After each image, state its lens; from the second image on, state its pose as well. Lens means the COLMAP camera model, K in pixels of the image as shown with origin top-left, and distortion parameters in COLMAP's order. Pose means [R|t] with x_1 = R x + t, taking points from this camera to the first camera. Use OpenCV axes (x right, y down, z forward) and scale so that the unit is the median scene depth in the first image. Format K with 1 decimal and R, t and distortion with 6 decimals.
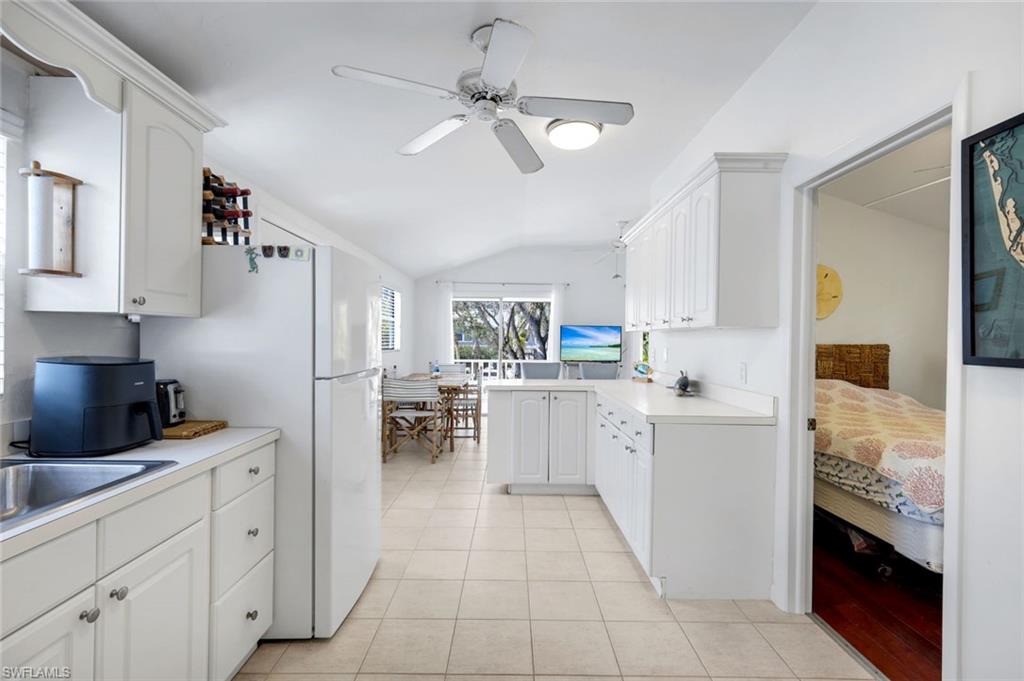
lens RADIAL K [[454.1, 0, 511.4], [0, 454.1, 338.5], [0, 0, 1]] dist [0.004450, 0.000294]
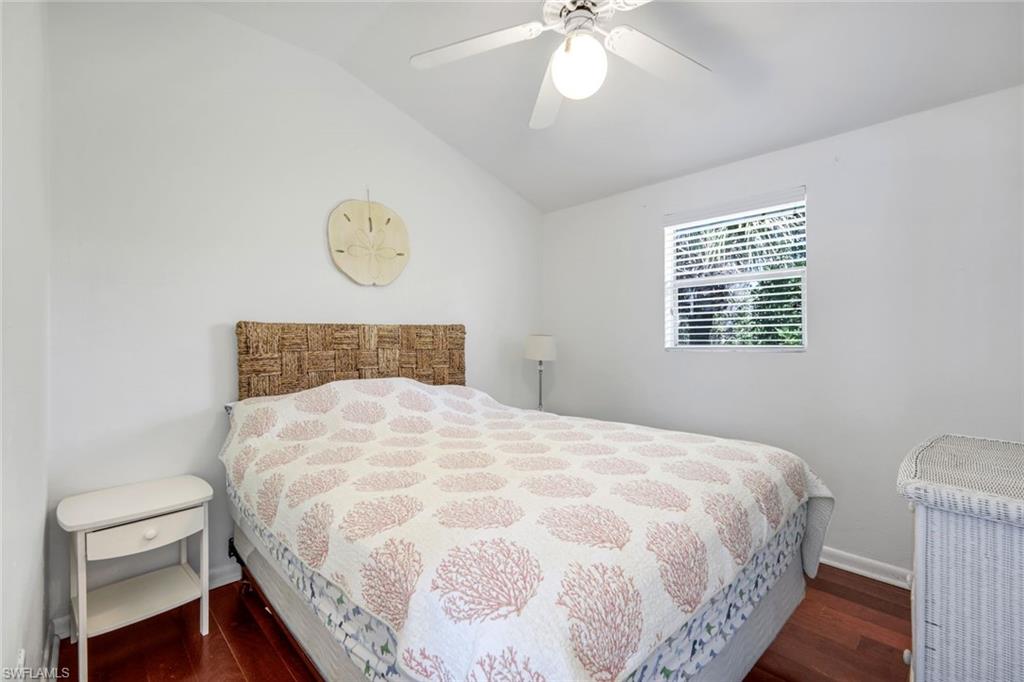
lens RADIAL K [[454.1, 0, 511.4], [0, 454.1, 339.0], [0, 0, 1]] dist [0.004450, 0.000294]
pose [[0.724212, -0.020044, 0.689286, 0.364885], [0.017022, 0.999793, 0.011189, 0.029759], [-0.689368, 0.003630, 0.724402, 0.399903]]
